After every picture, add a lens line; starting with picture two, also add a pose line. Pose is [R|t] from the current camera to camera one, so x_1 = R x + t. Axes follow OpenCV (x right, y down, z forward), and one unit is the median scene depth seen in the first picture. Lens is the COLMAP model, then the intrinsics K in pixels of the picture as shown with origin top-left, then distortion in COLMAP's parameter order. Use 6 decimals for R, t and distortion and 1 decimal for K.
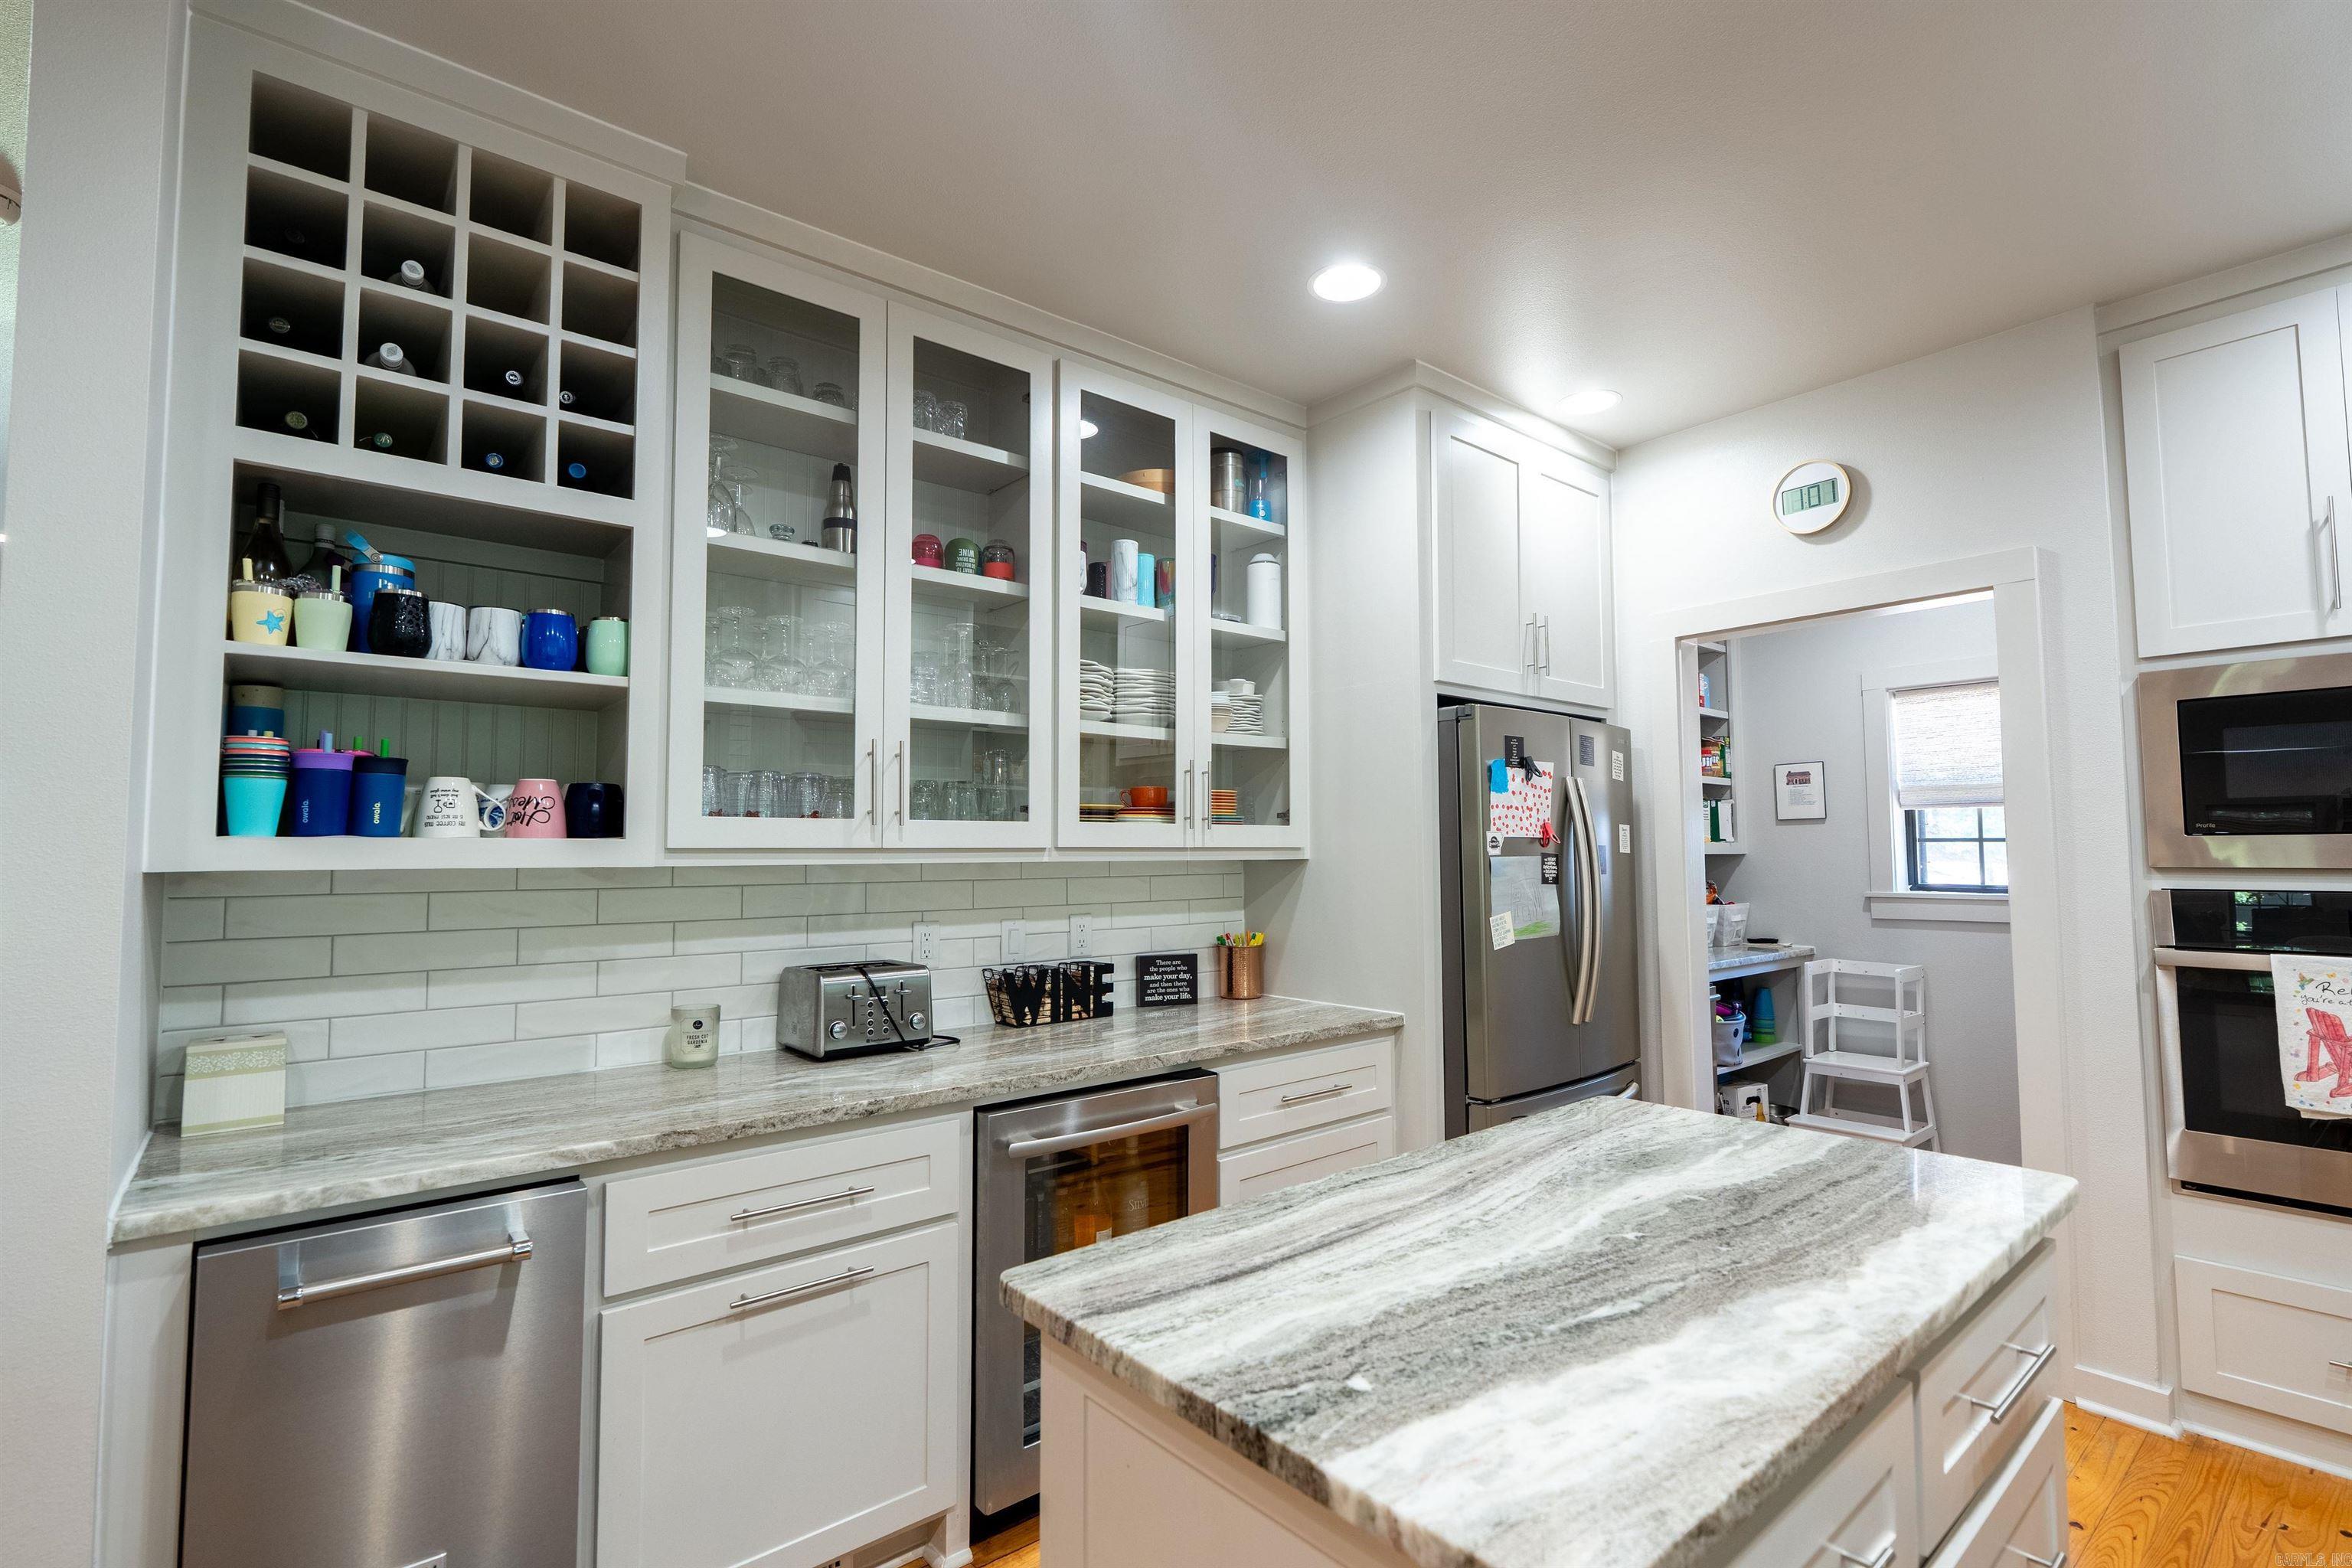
lens RADIAL K [[1094.3, 0, 1168.2], [0, 1094.3, 785.1], [0, 0, 1]] dist [-0.002376, -0.000316]
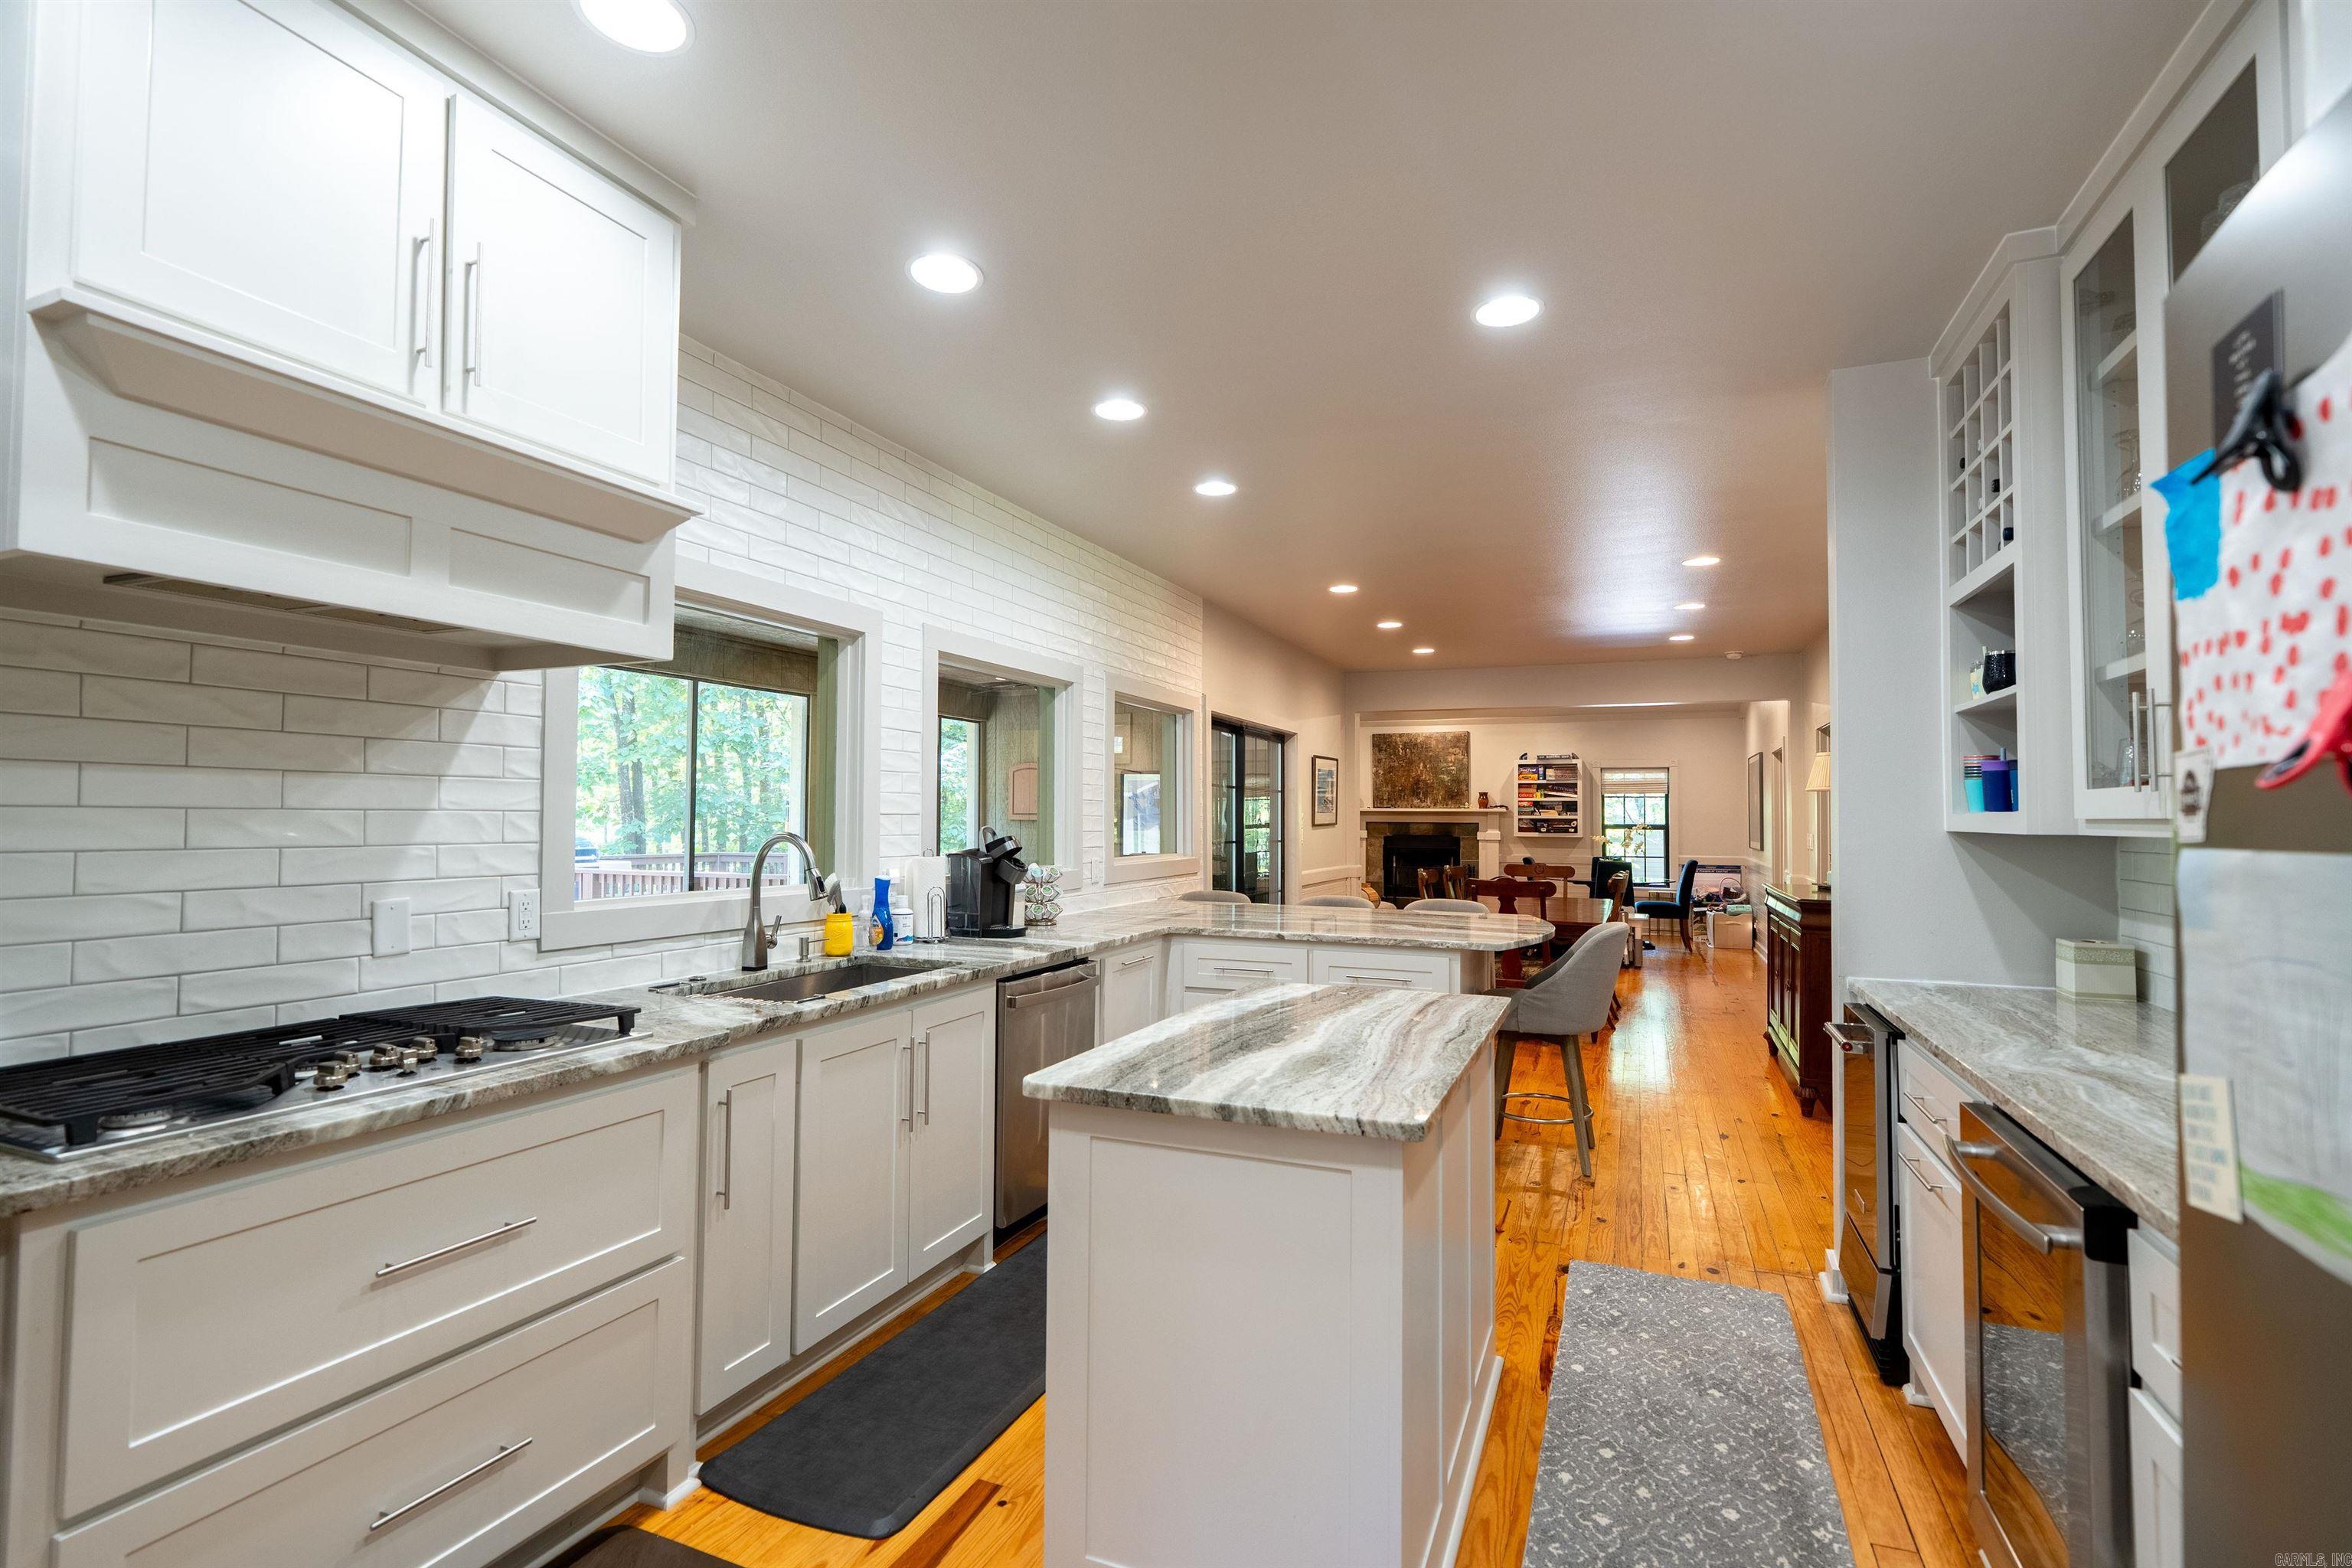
lens RADIAL K [[1071.5, 0, 1180.7], [0, 1071.5, 783.1], [0, 0, 1]] dist [-0.012241, 0.006075]
pose [[-0.889315, -0.014389, -0.457068, 0.735091], [0.027551, 0.996003, -0.084960, 0.076082], [0.456464, -0.088149, -0.885365, 1.310198]]
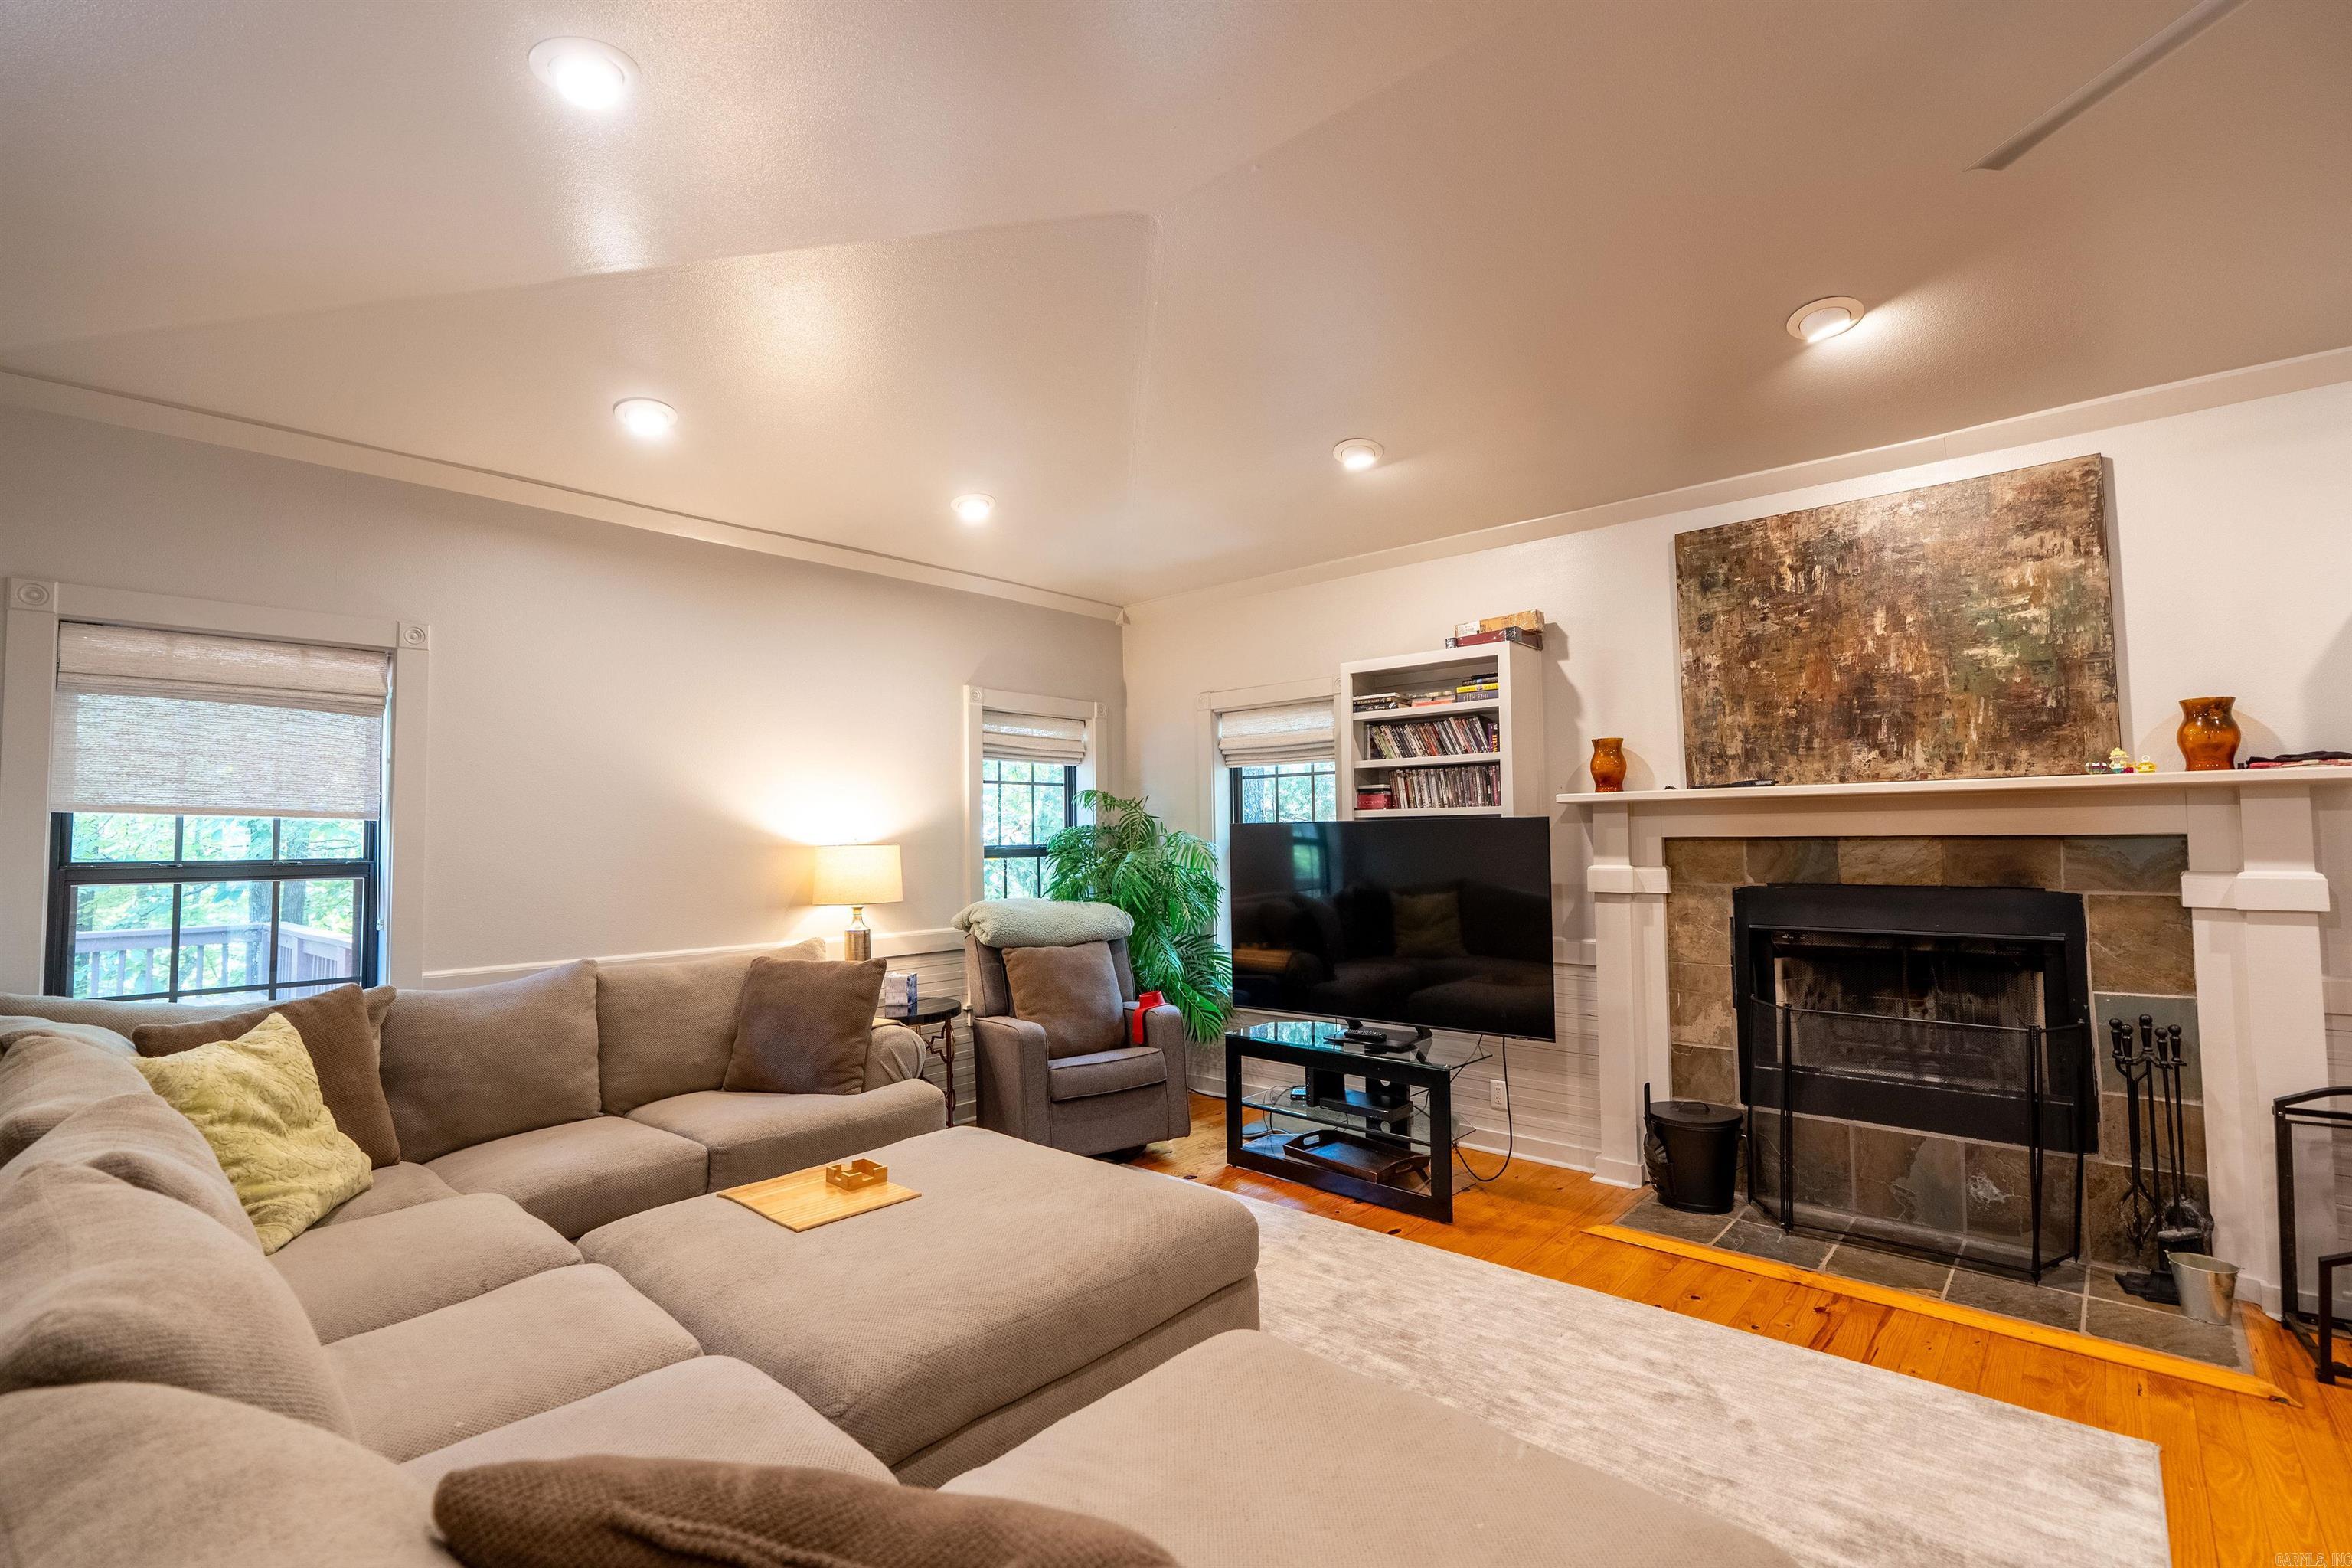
lens RADIAL K [[1054.7, 0, 1177.8], [0, 1054.7, 785.9], [0, 0, 1]] dist [-0.006696, 0.002749]
pose [[-0.987710, 0.012208, -0.155818, -1.785540], [0.029719, 0.993426, -0.110549, -0.100606], [0.153444, -0.113821, -0.981580, -1.850912]]
